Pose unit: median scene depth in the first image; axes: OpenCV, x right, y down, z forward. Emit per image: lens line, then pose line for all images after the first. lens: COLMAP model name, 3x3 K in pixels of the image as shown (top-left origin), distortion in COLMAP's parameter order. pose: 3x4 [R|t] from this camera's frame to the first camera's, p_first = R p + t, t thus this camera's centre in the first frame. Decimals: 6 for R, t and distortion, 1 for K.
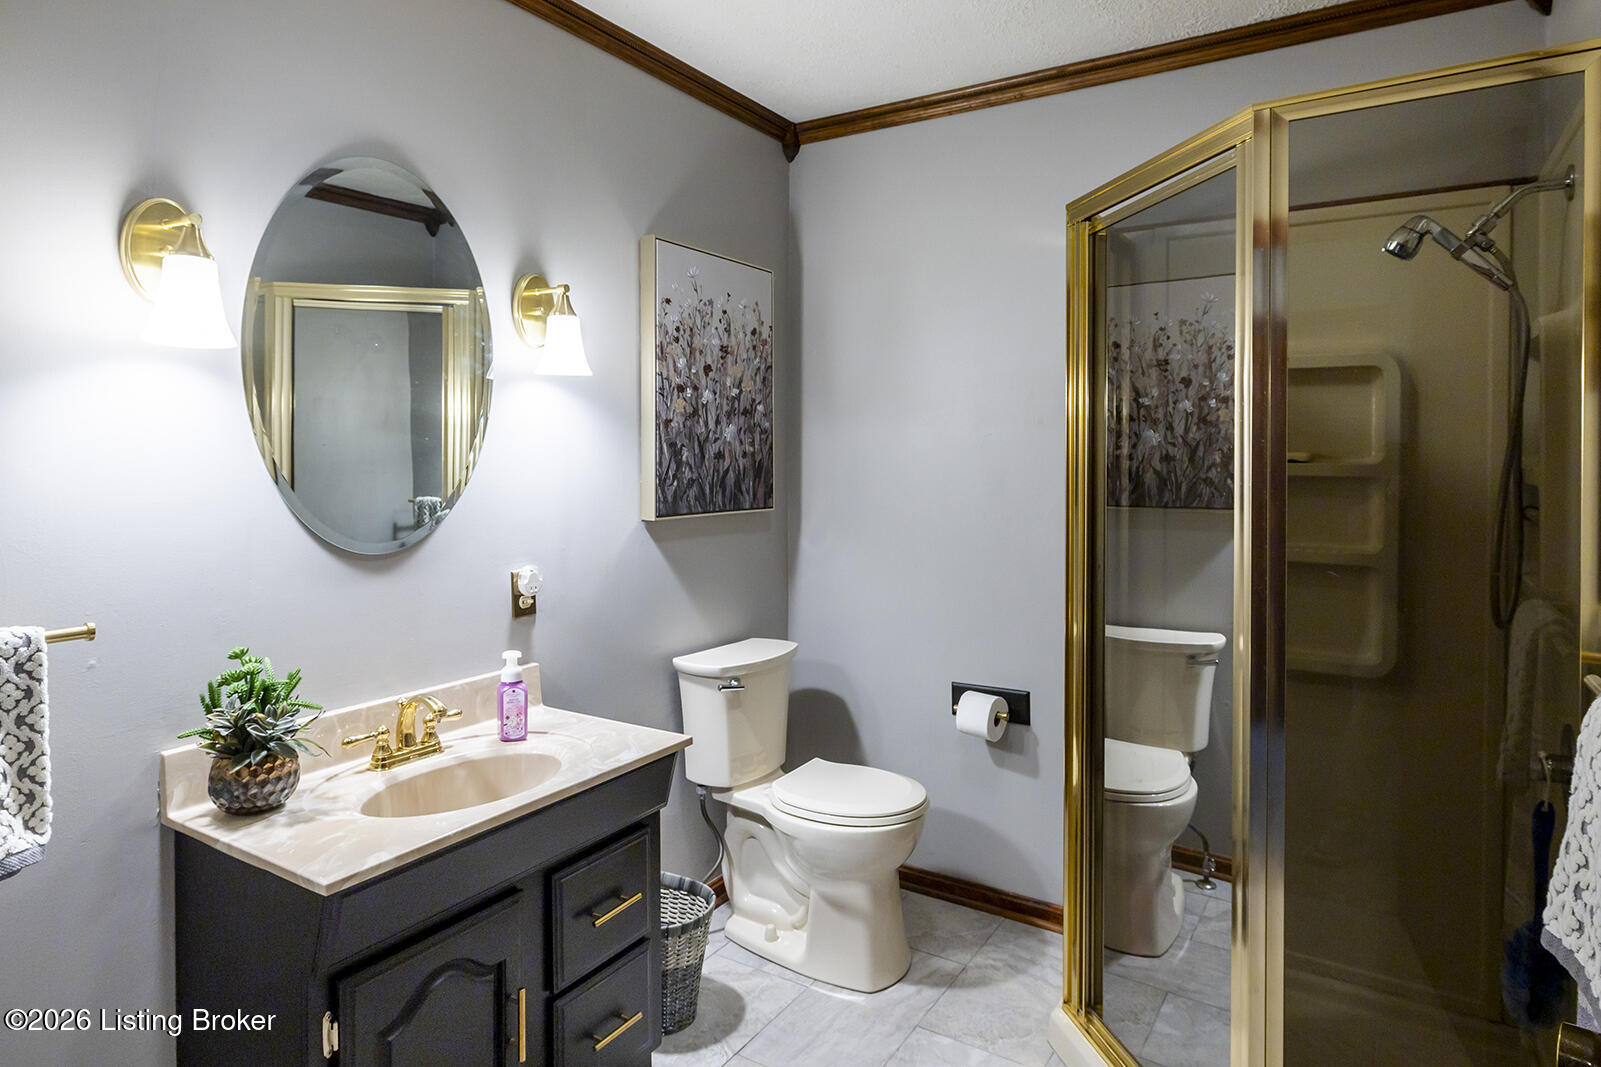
lens RADIAL K [[906.2, 0, 802.4], [0, 906.2, 510.8], [0, 0, 1]] dist [0.001574, 0.001739]
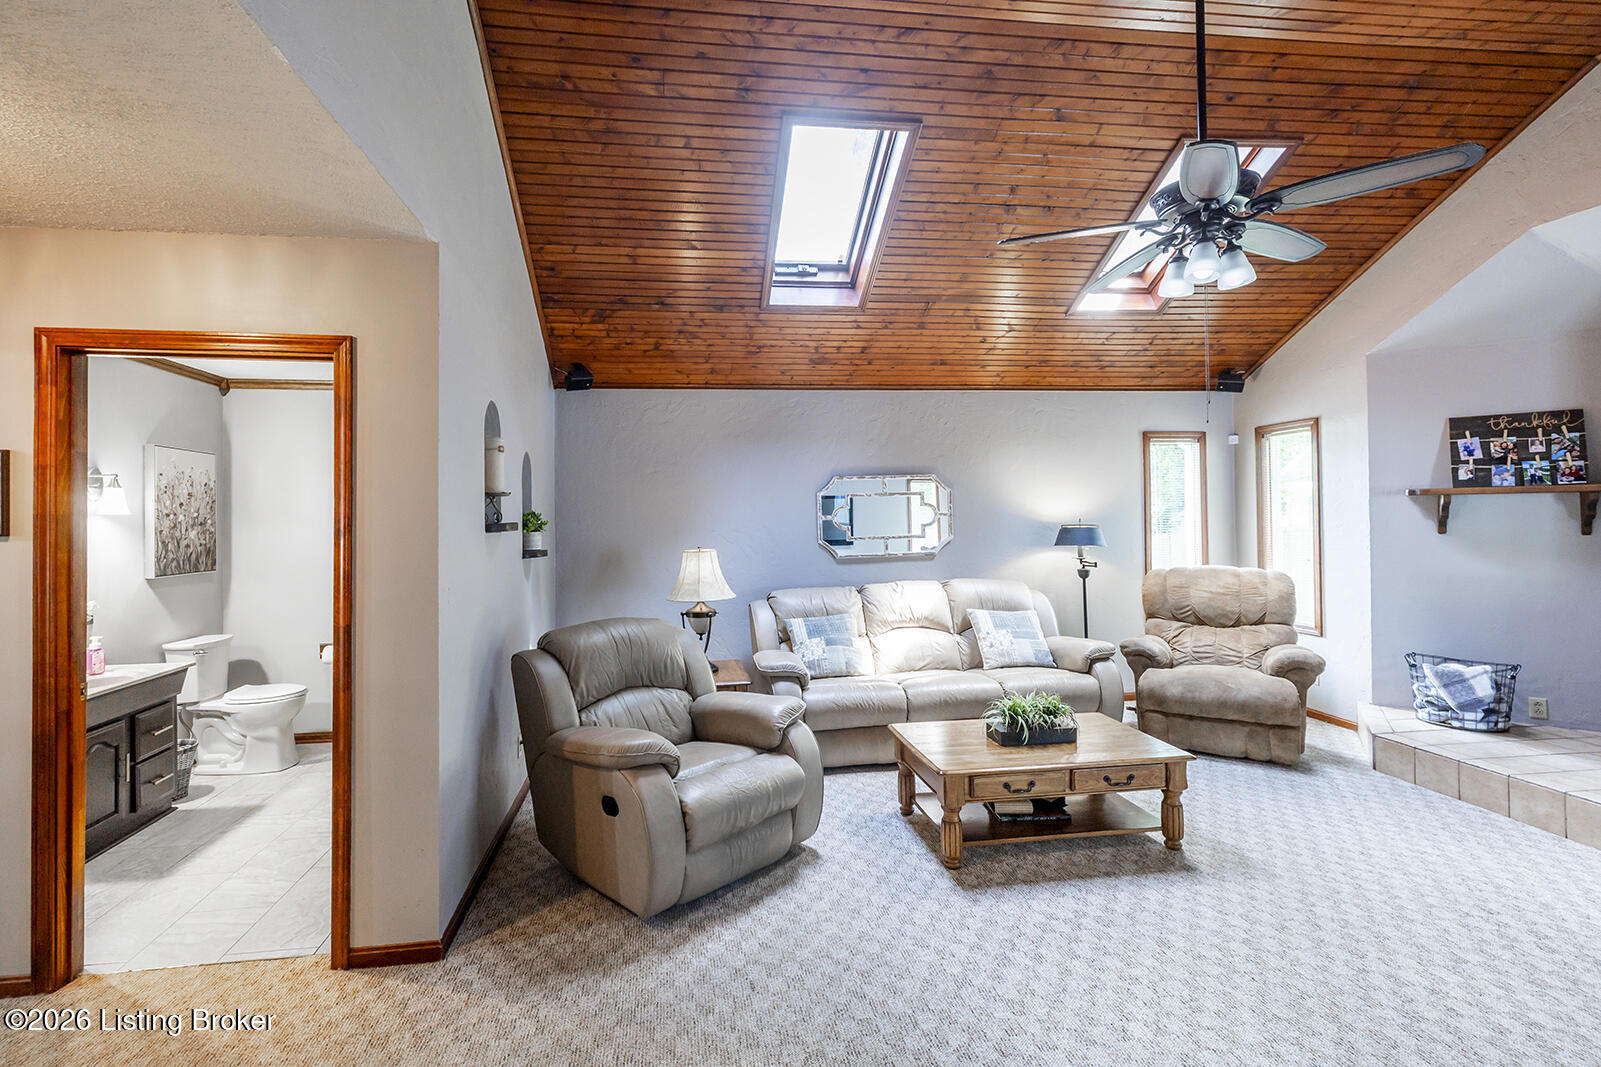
lens RADIAL K [[713.3, 0, 762.8], [0, 713.3, 511.2], [0, 0, 1]] dist [0.000729, 0.000152]
pose [[0.760720, 0.003844, 0.649069, -0.152842], [0.043996, 0.997377, -0.057471, 0.011621], [-0.647588, 0.072276, 0.758555, -1.111349]]
